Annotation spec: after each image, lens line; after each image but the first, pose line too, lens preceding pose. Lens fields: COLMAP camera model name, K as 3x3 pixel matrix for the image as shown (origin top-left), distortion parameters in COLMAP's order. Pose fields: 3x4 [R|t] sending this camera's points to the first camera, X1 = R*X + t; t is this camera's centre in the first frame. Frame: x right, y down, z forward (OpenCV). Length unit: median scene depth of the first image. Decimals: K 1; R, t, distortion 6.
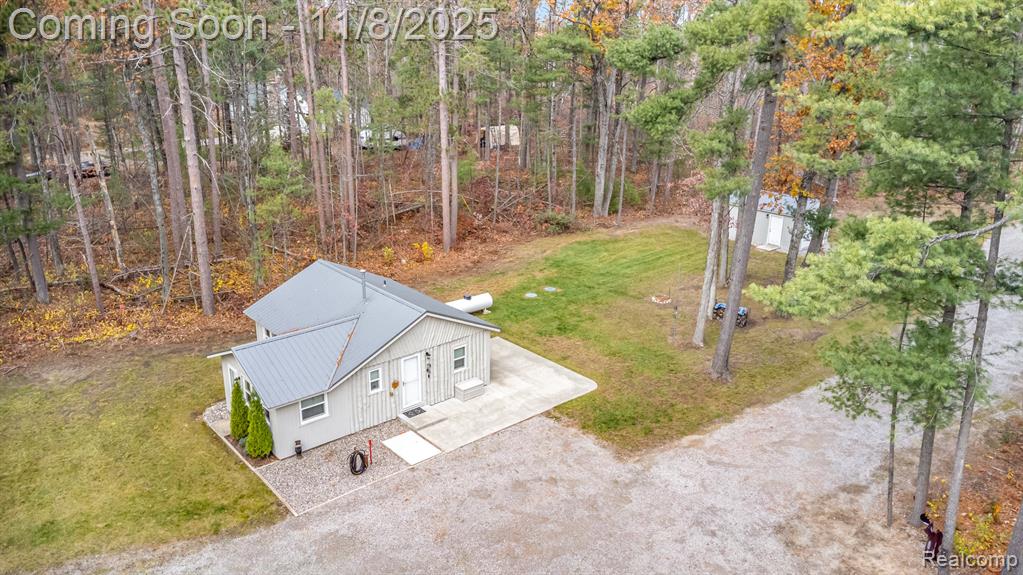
lens RADIAL K [[739.6, 0, 511.5], [0, 739.6, 287.5], [0, 0, 1]] dist [0.003809, 0.001906]
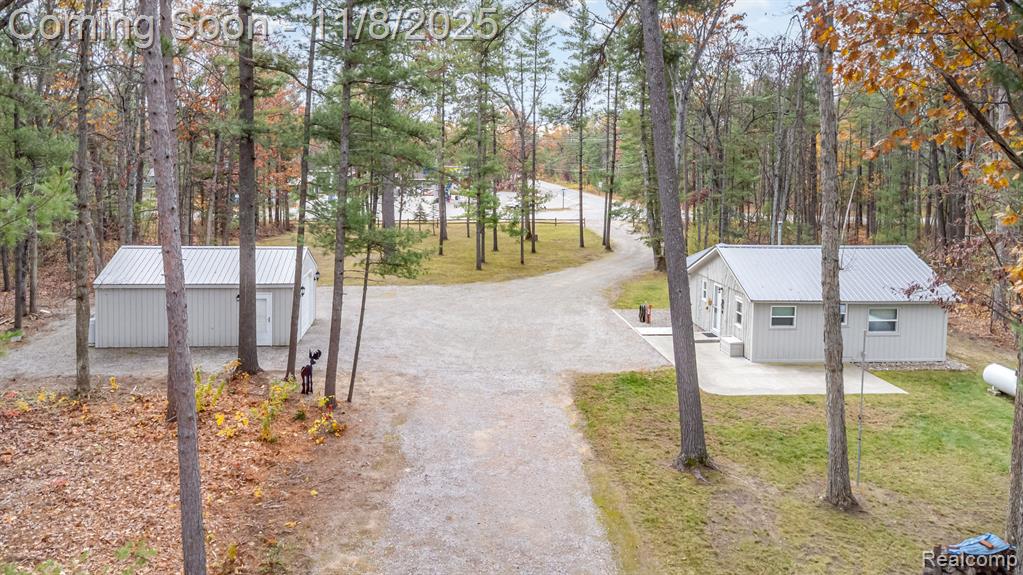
lens RADIAL K [[739.6, 0, 511.5], [0, 739.6, 287.5], [0, 0, 1]] dist [0.003809, 0.001906]
pose [[-0.587528, 0.128027, -0.799012, 0.982055], [-0.269502, 0.900076, 0.342391, -0.212548], [0.763007, 0.416500, -0.494317, 1.336791]]
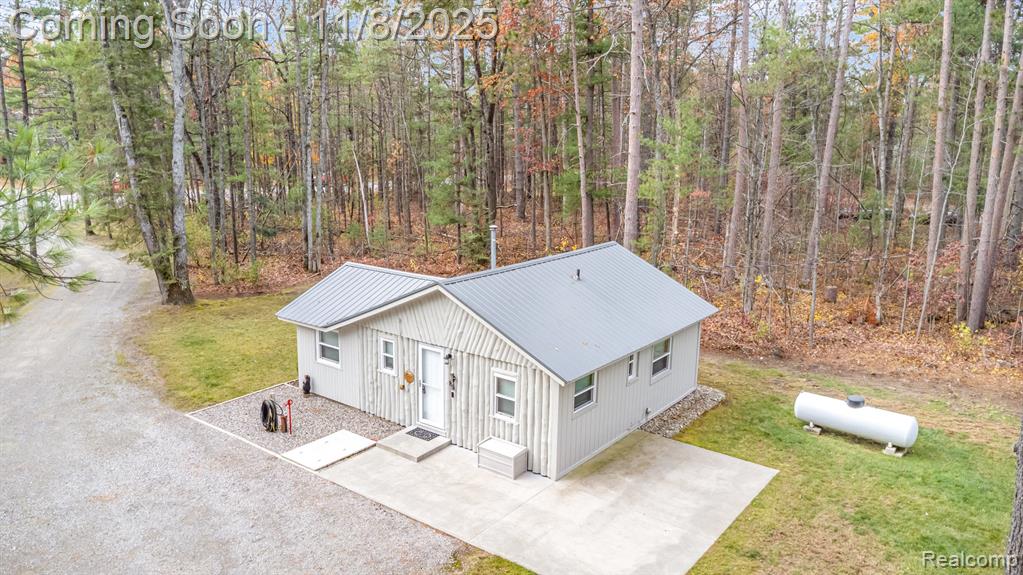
lens RADIAL K [[739.6, 0, 511.5], [0, 739.6, 287.5], [0, 0, 1]] dist [0.003809, 0.001906]
pose [[0.207454, 0.202132, -0.957134, 0.506971], [-0.329287, 0.935752, 0.126245, -0.065822], [0.921159, 0.288981, 0.260685, 0.884997]]
